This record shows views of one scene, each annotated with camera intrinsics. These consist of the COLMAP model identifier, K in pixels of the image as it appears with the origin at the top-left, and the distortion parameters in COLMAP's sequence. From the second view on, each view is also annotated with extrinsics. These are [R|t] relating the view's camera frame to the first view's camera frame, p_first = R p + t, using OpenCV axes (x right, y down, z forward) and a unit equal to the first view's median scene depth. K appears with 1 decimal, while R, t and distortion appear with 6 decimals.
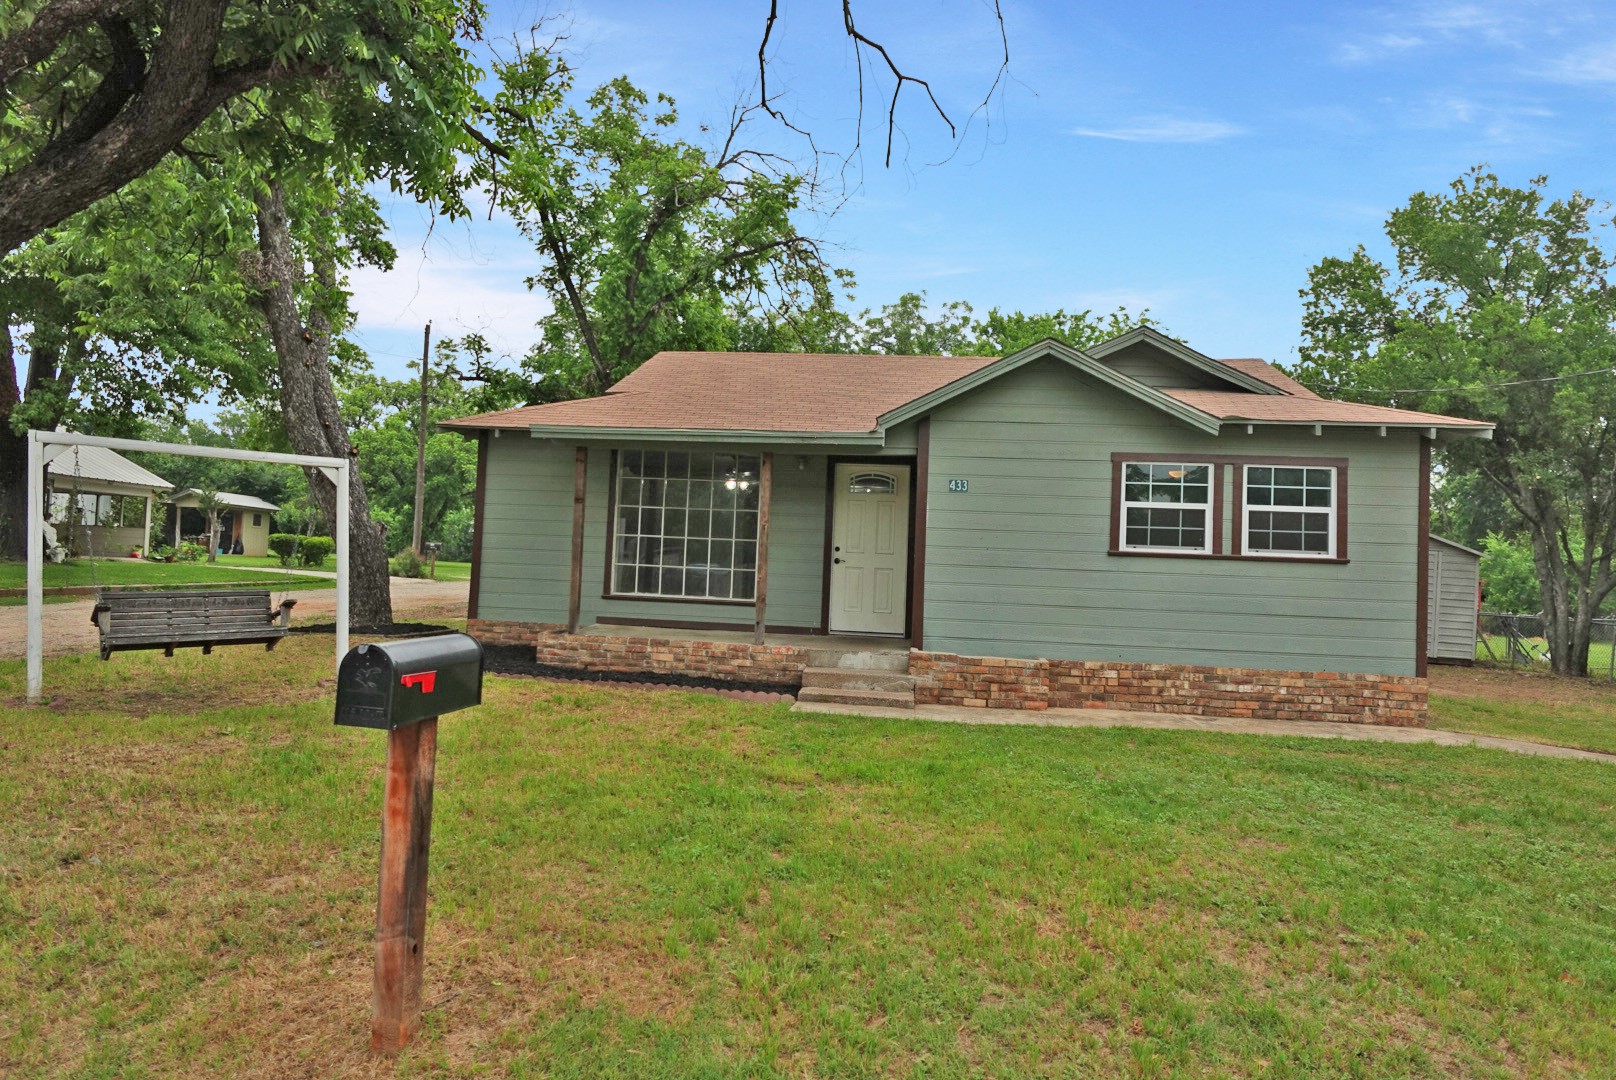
lens RADIAL K [[911.1, 0, 812.0], [0, 911.1, 537.9], [0, 0, 1]] dist [-0.004333, 0.000172]
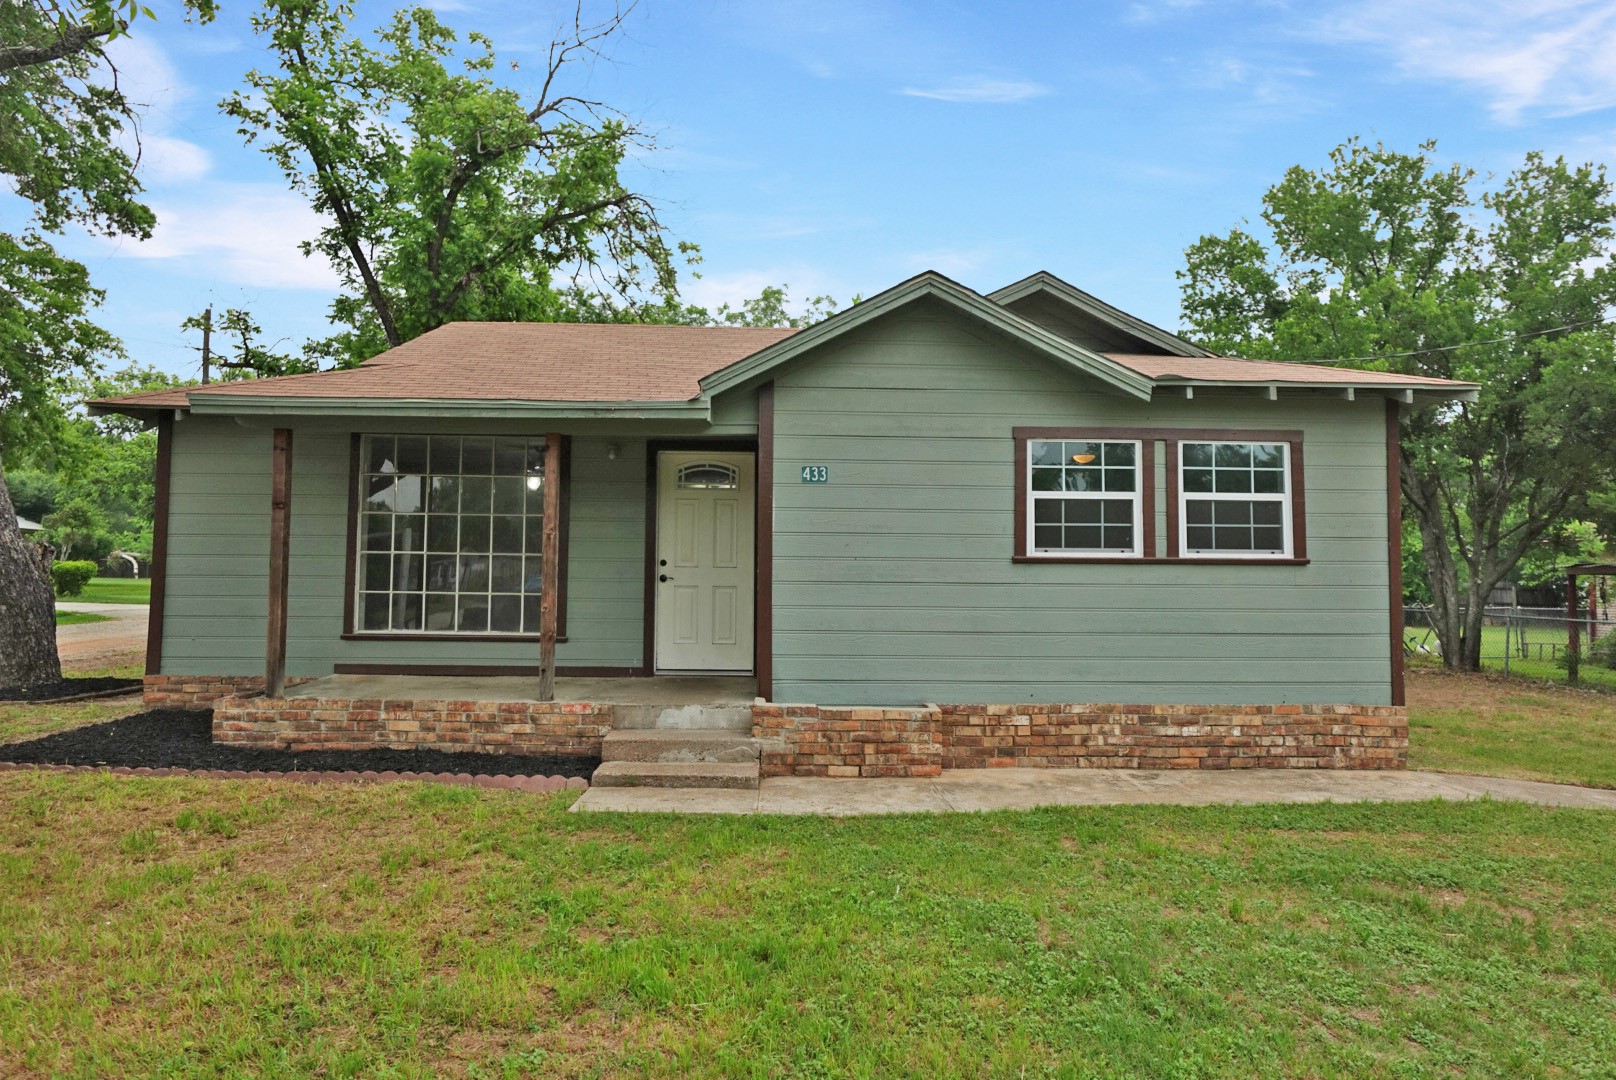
lens RADIAL K [[911.1, 0, 810.5], [0, 911.1, 536.5], [0, 0, 1]] dist [-0.004333, 0.000172]
pose [[0.990315, -0.024831, 0.136602, 0.049735], [0.025903, 0.999646, -0.006074, -0.001989], [-0.136403, 0.009554, 0.990607, 0.241822]]
